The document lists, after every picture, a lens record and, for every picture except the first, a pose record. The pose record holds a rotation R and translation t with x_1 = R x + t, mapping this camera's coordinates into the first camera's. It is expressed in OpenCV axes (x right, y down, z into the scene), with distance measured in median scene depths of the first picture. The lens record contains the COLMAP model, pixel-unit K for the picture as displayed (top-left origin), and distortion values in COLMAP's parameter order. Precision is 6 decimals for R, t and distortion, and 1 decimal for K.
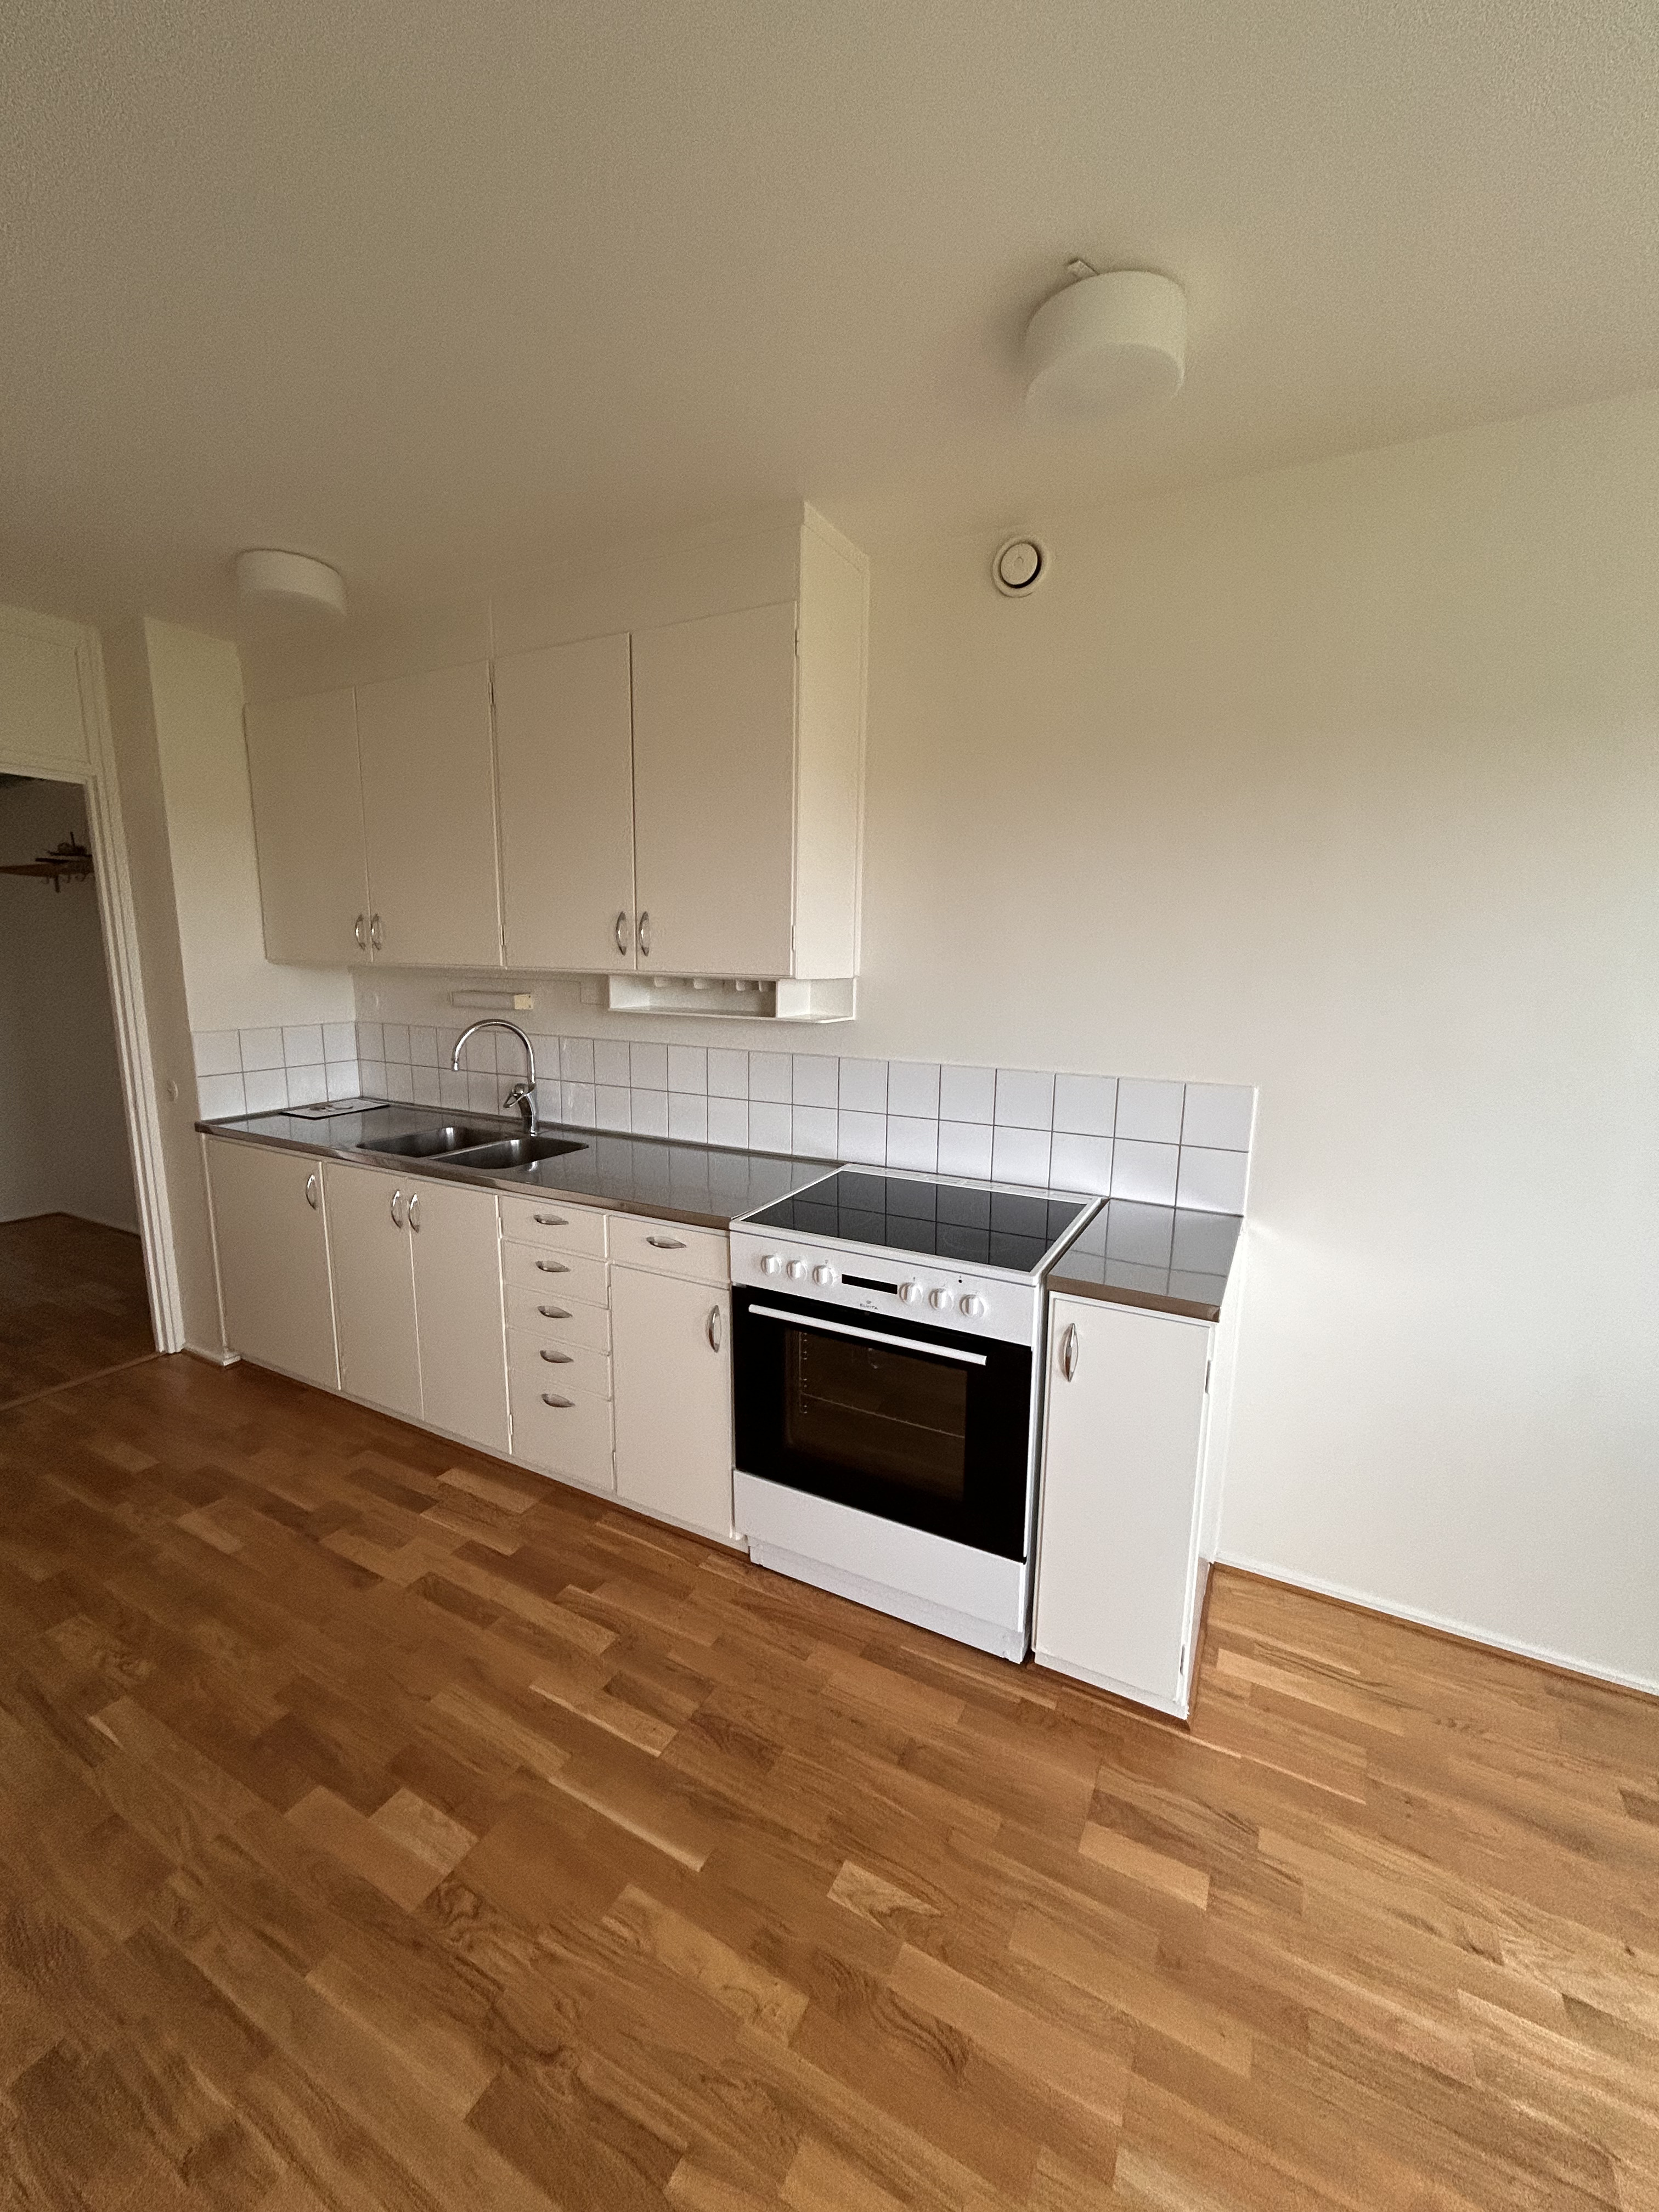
lens RADIAL K [[893.6, 0, 829.5], [0, 893.6, 1106.0], [0, 0, 1]] dist [0.001768, 0.000118]
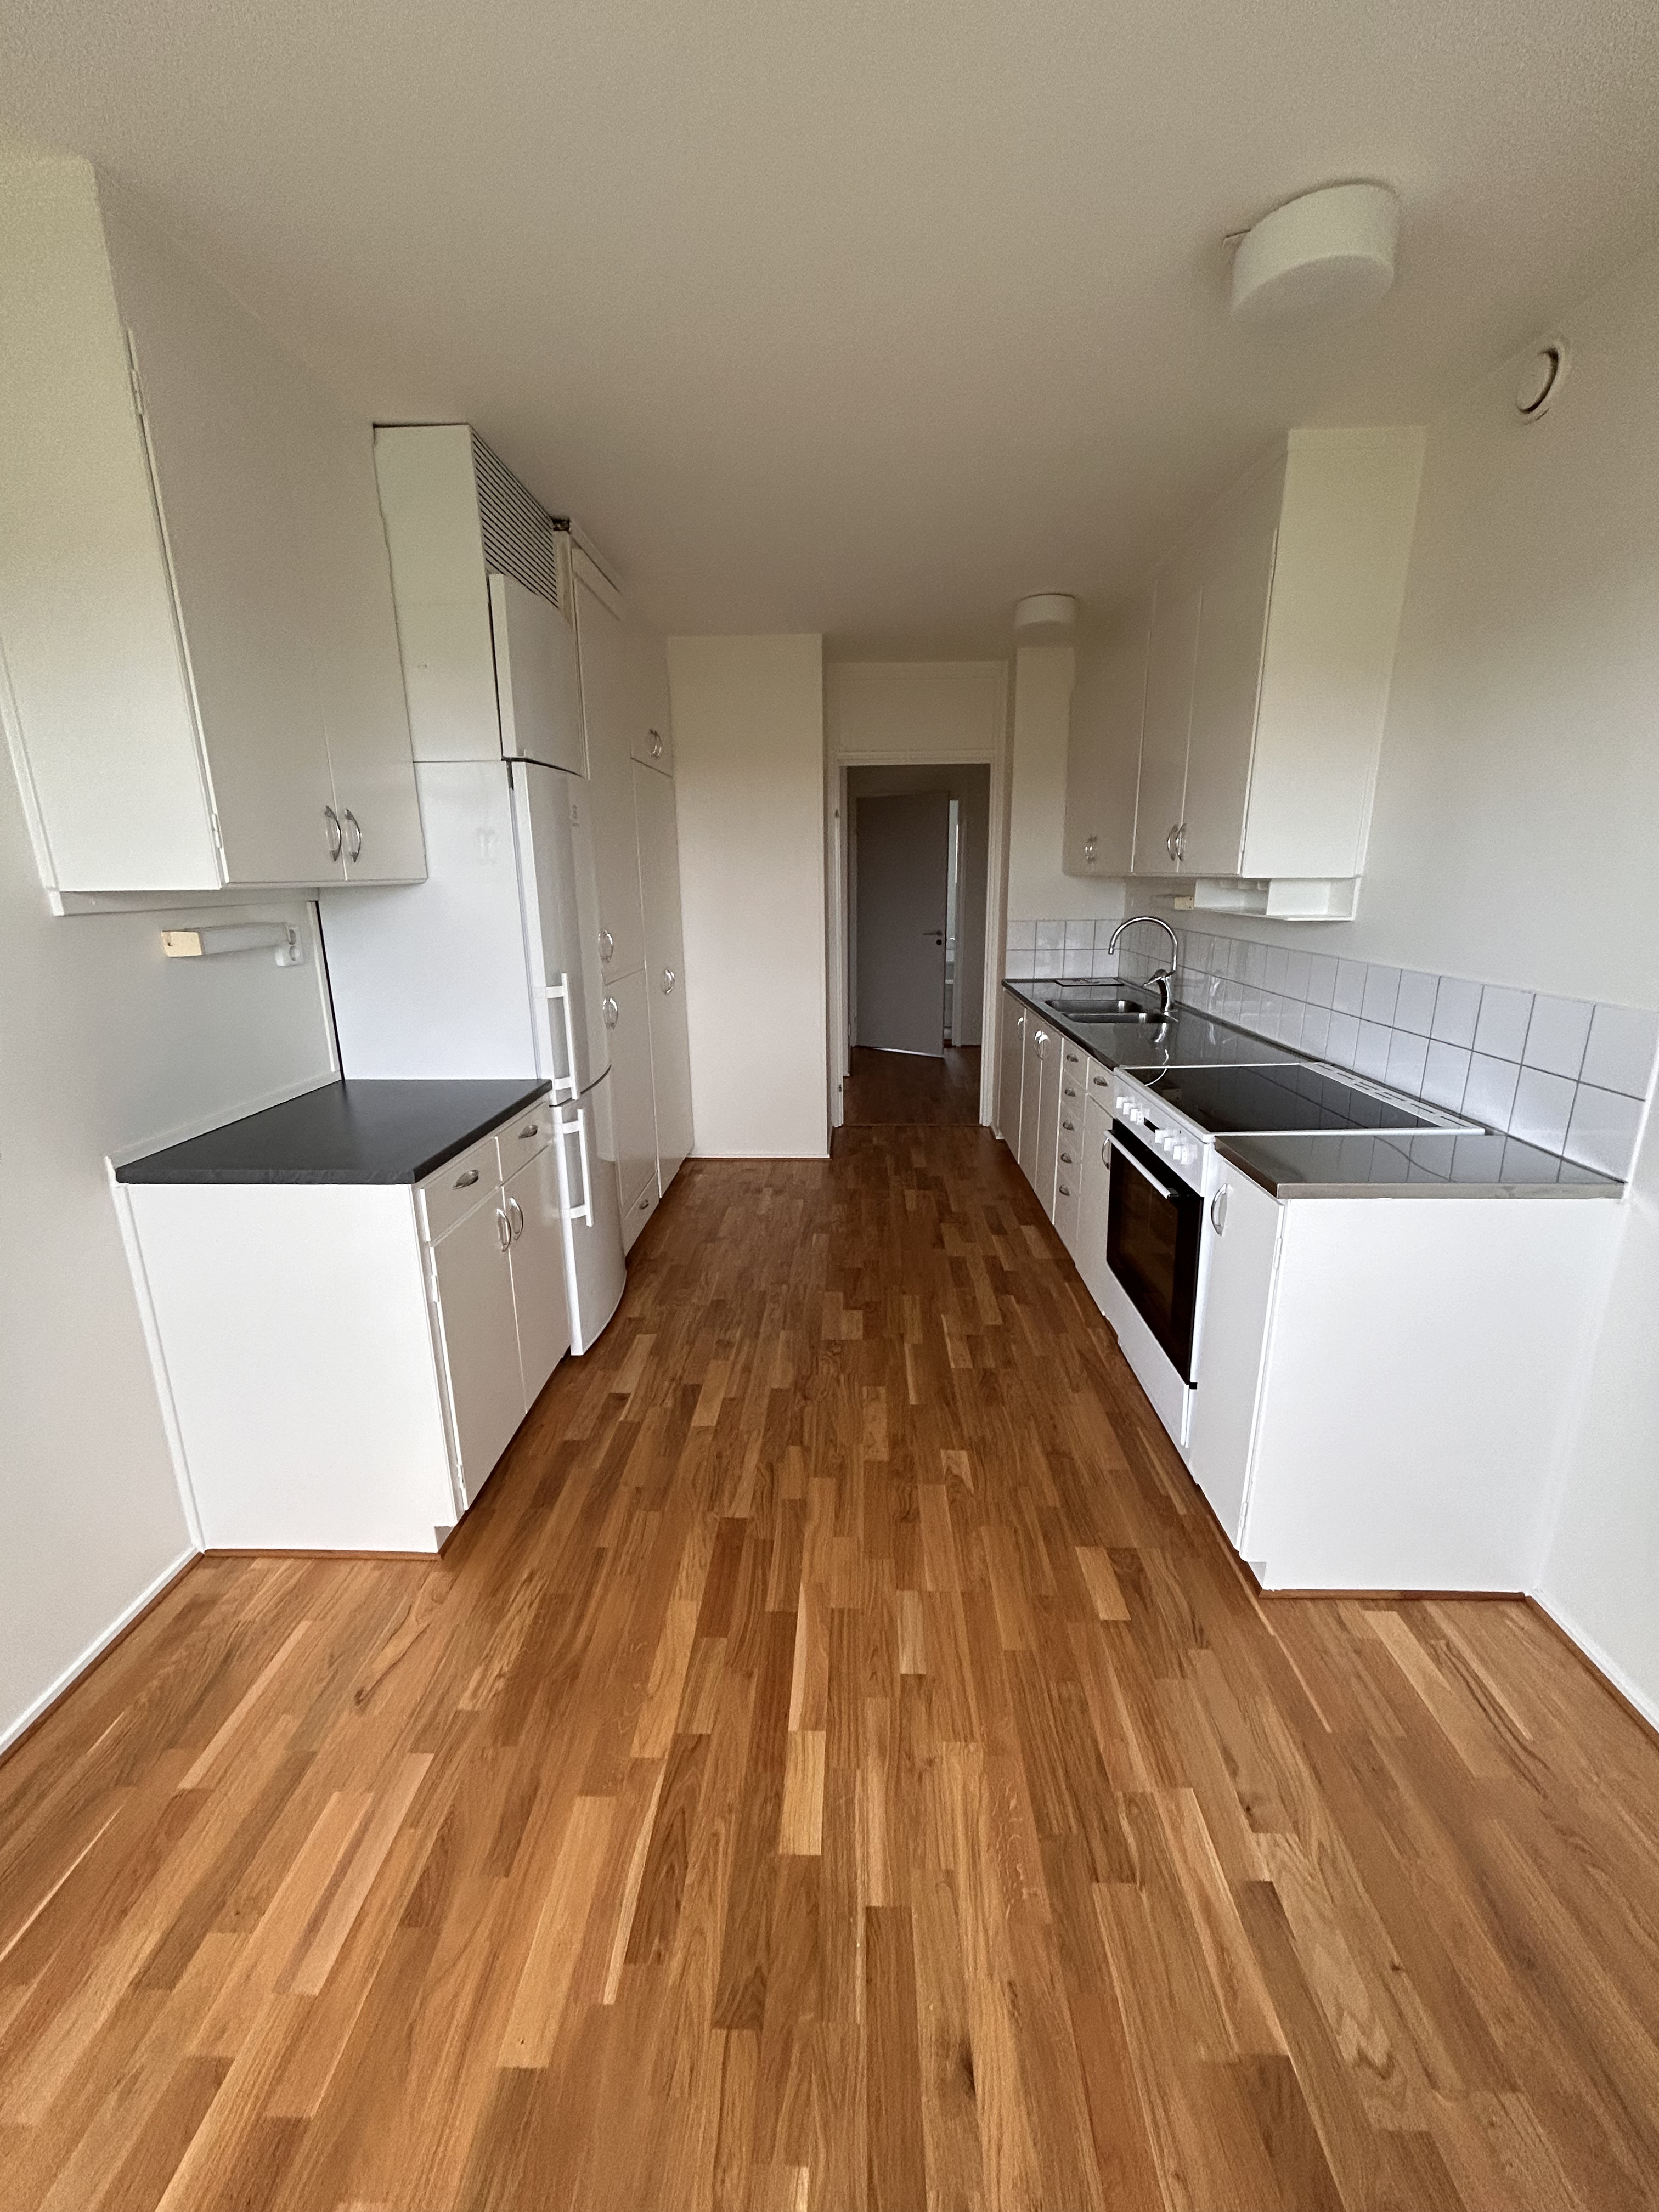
lens RADIAL K [[893.6, 0, 829.5], [0, 893.6, 1106.0], [0, 0, 1]] dist [0.001768, 0.000118]
pose [[0.441753, 0.210097, -0.872189, 1.065220], [-0.138736, 0.976495, 0.164955, 0.034835], [0.886345, 0.048135, 0.460517, 0.044197]]
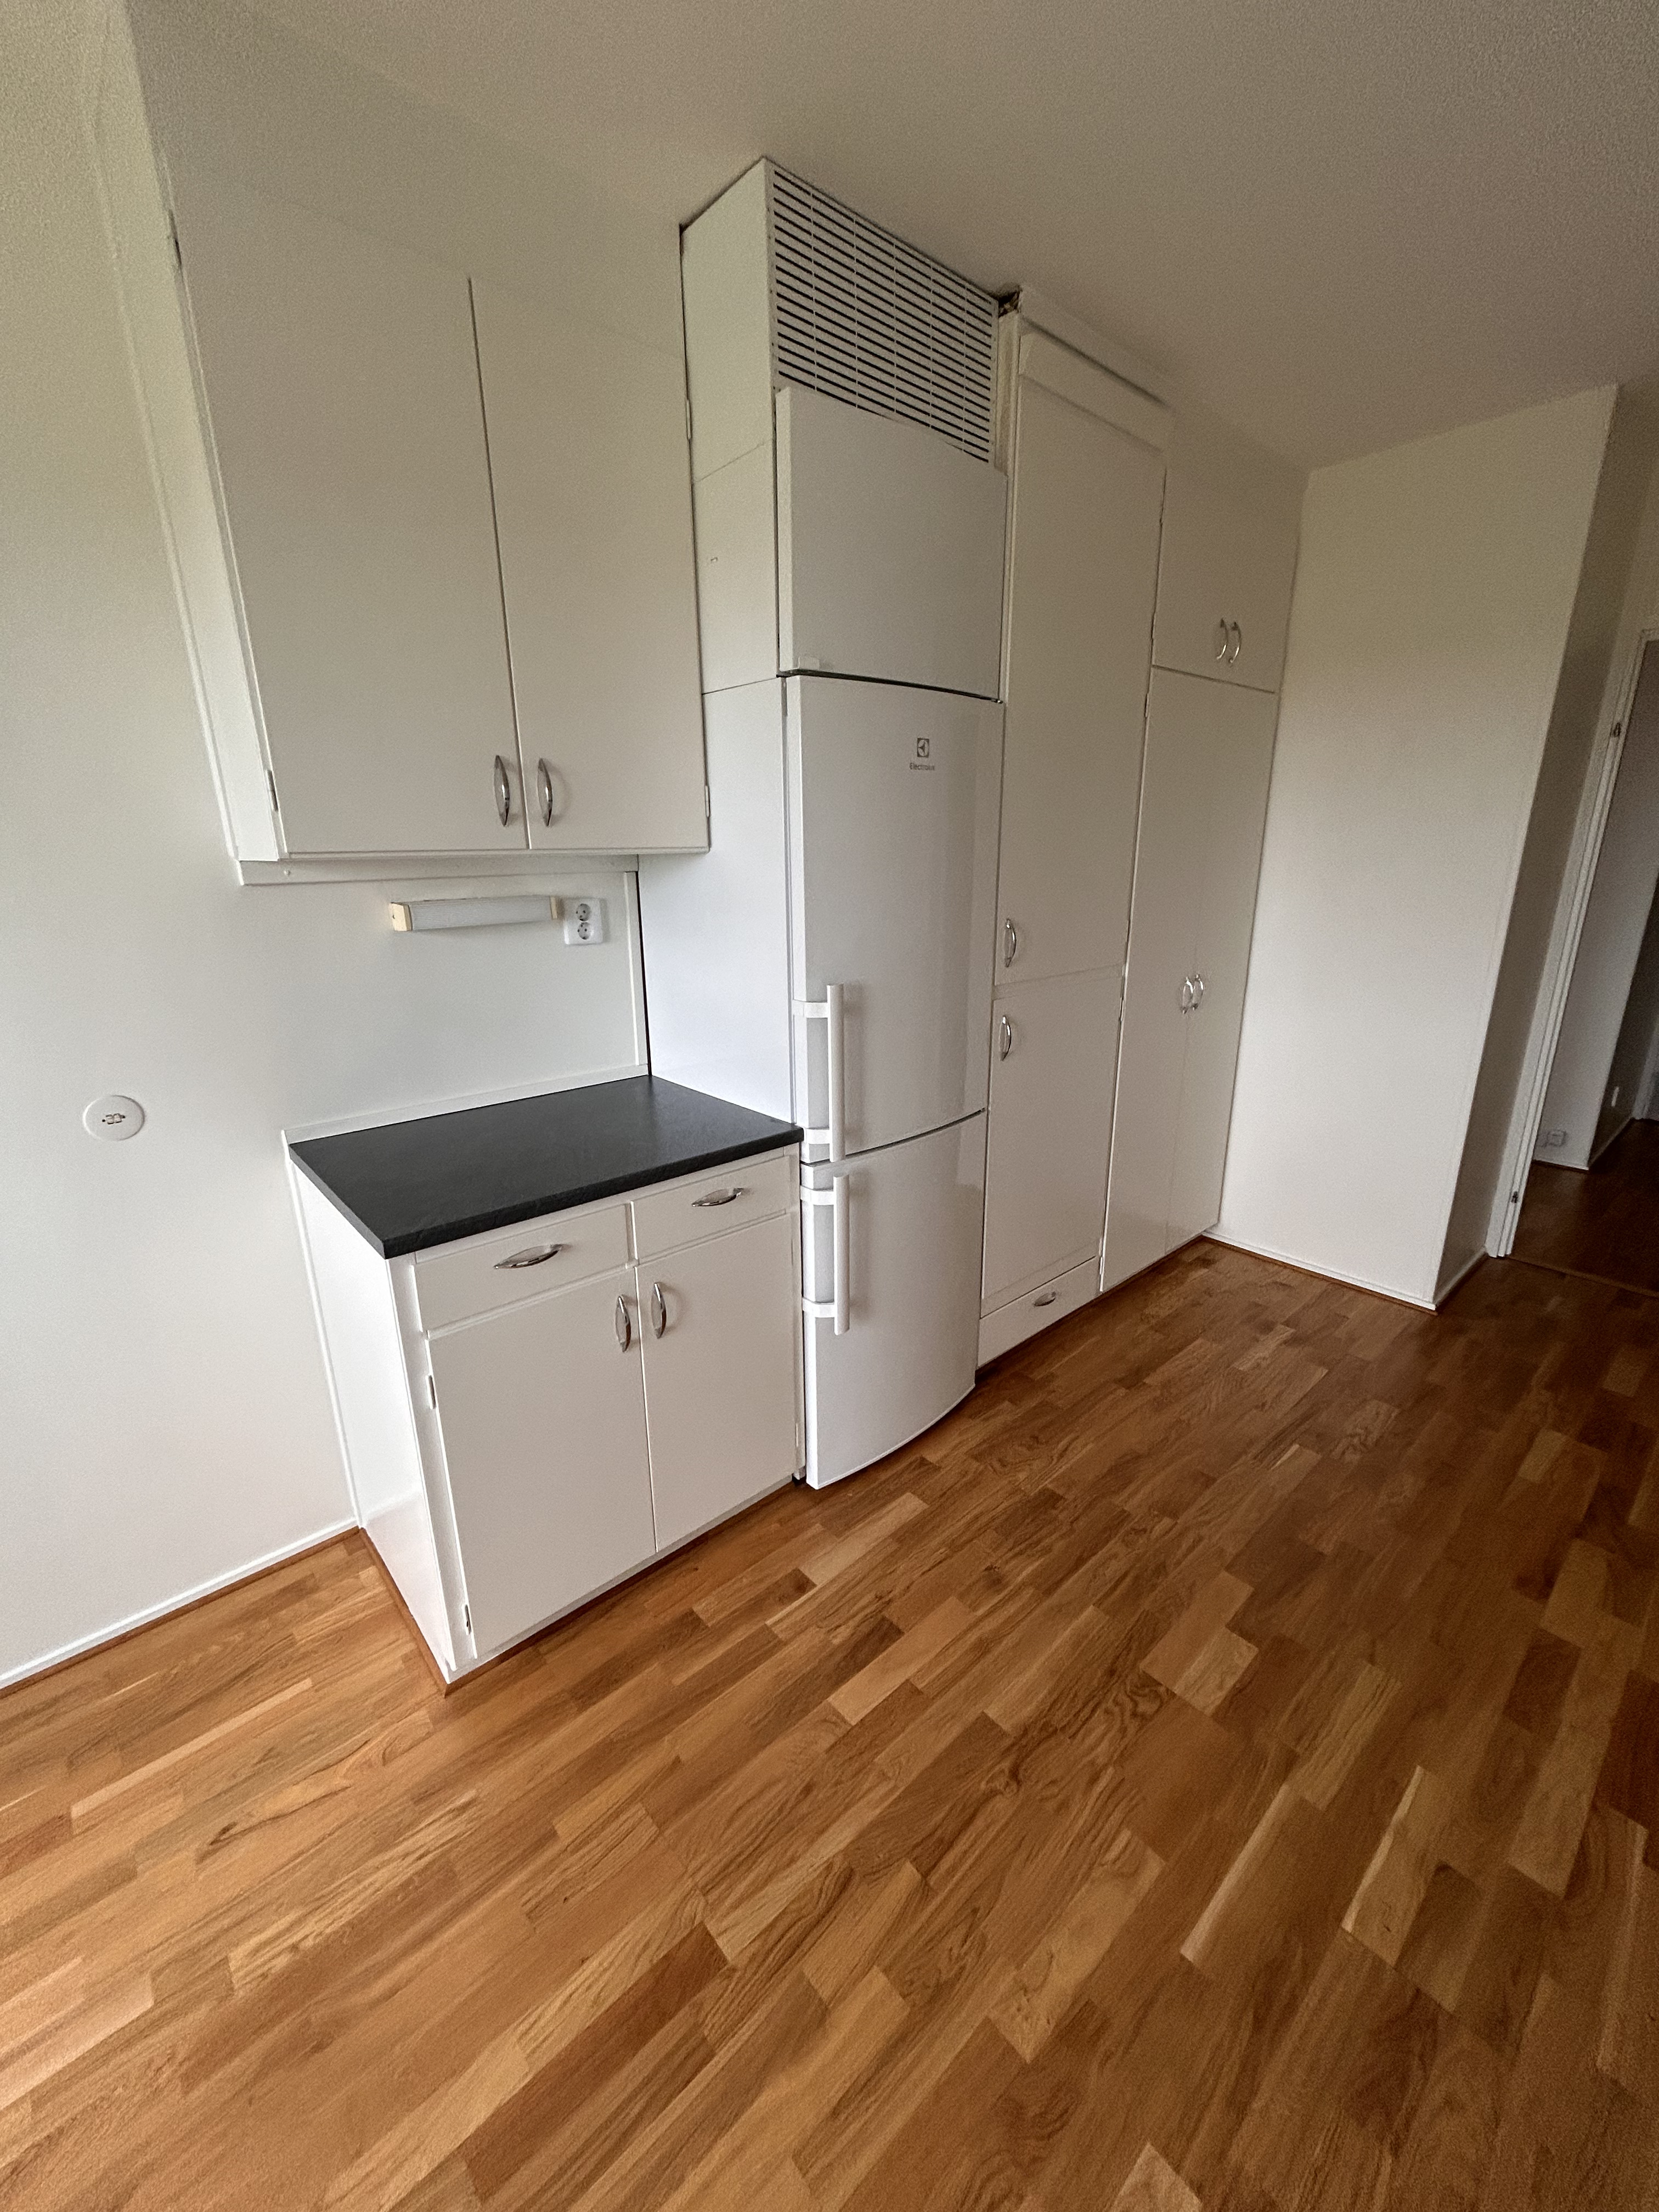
lens RADIAL K [[893.6, 0, 829.5], [0, 893.6, 1106.0], [0, 0, 1]] dist [0.001768, 0.000118]
pose [[-0.343105, 0.256599, -0.903568, 0.472022], [-0.158070, 0.932470, 0.324829, -0.084012], [0.925901, 0.254277, -0.279375, 0.674522]]
